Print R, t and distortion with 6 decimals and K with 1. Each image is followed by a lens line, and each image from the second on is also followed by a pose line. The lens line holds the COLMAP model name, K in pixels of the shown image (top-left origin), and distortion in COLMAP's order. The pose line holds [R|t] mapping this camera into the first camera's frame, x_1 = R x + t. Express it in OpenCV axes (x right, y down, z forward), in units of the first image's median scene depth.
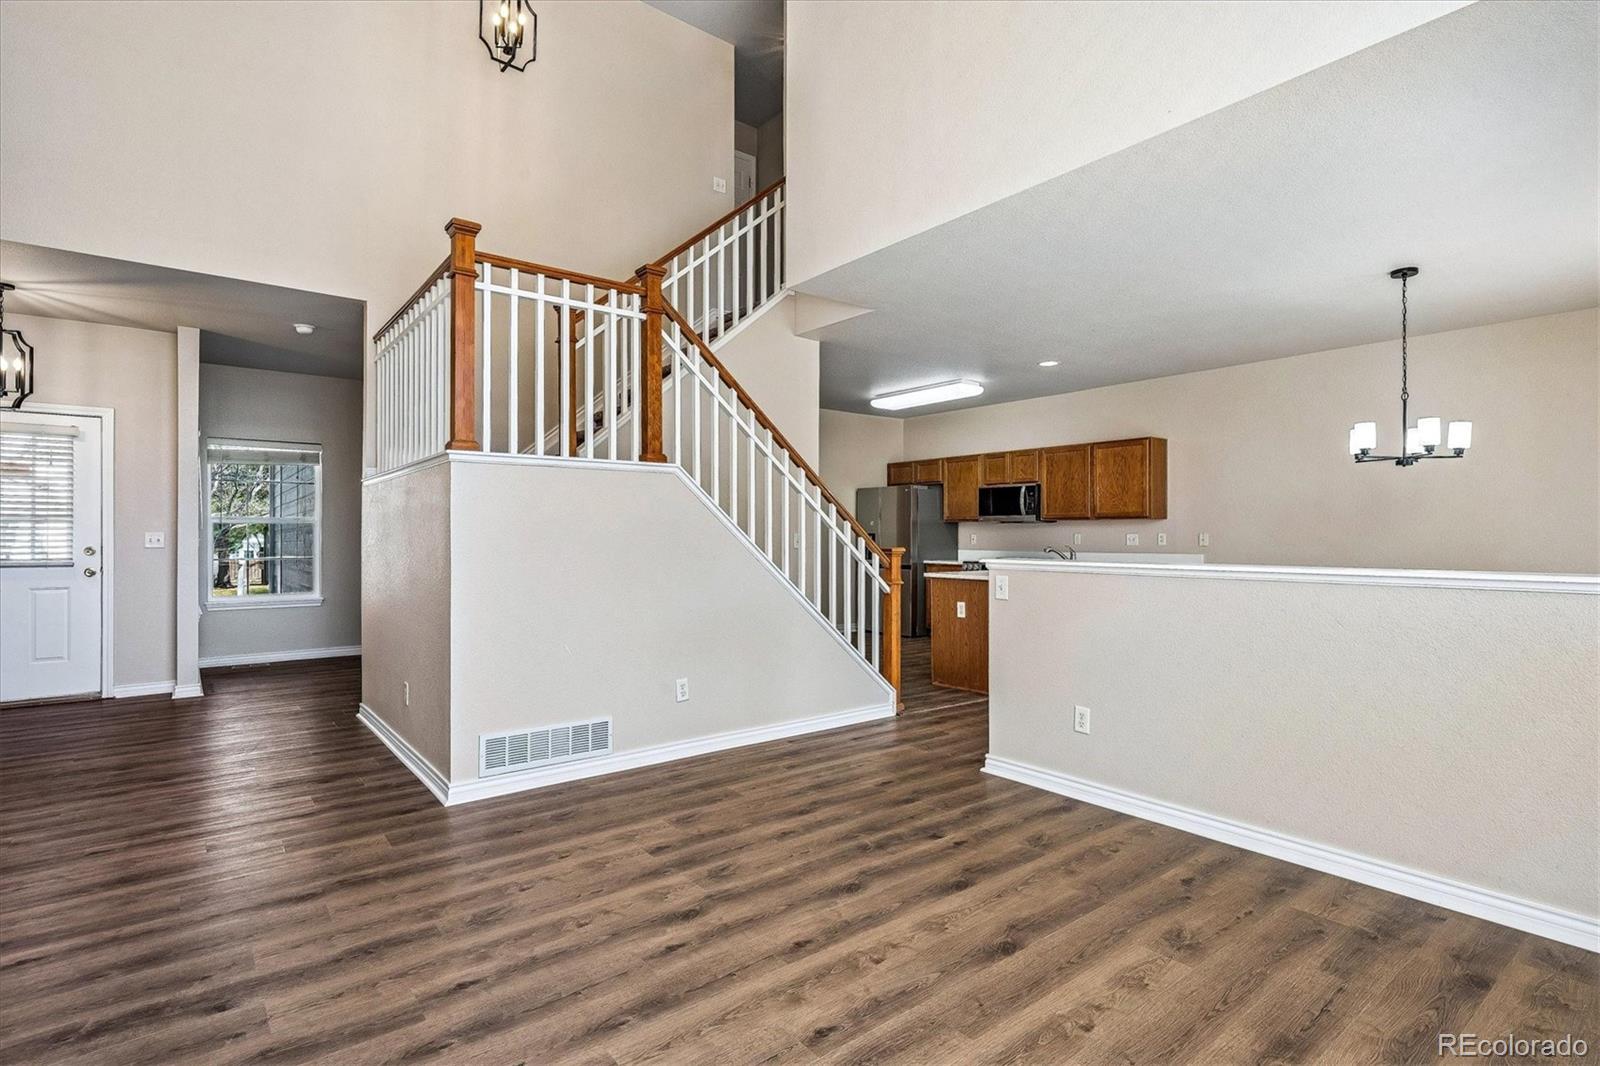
lens RADIAL K [[785.9, 0, 809.3], [0, 785.9, 529.9], [0, 0, 1]] dist [0.003623, 0.001315]
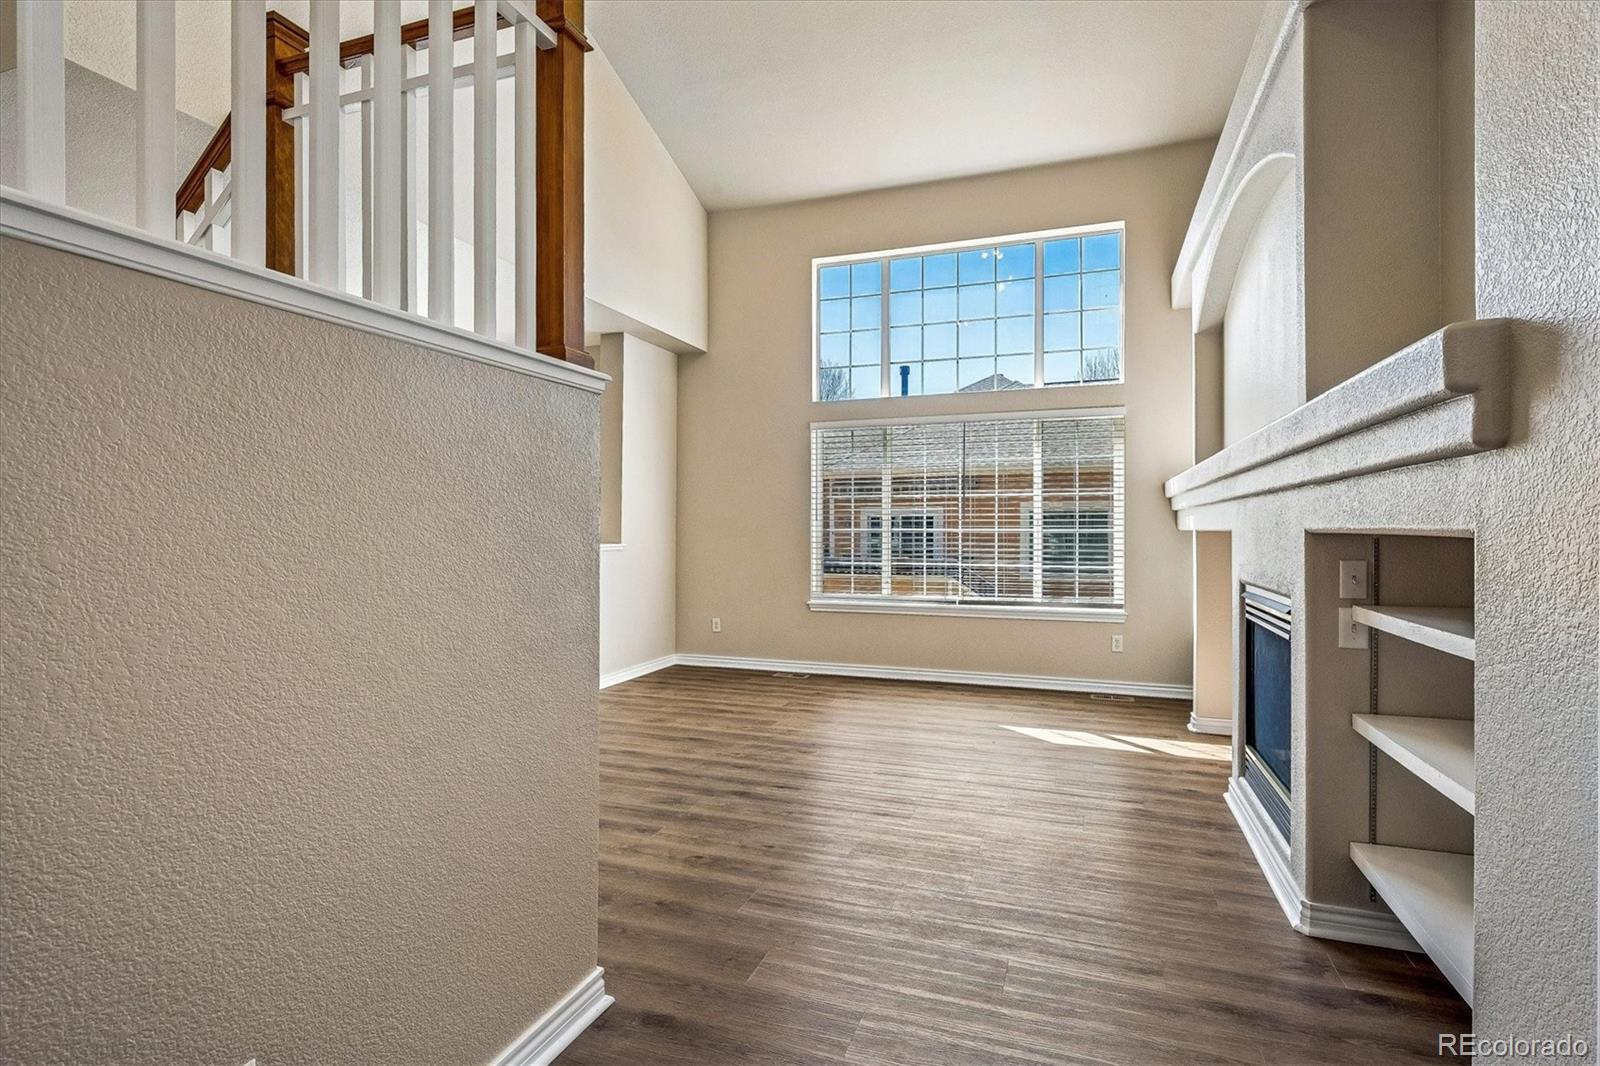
lens RADIAL K [[785.9, 0, 797.1], [0, 785.9, 534.2], [0, 0, 1]] dist [0.003623, 0.001315]
pose [[-0.523154, 0.001621, 0.852237, -1.365584], [-0.004917, 0.999976, -0.004920, 0.026884], [-0.852224, -0.006765, -0.523133, 1.599915]]
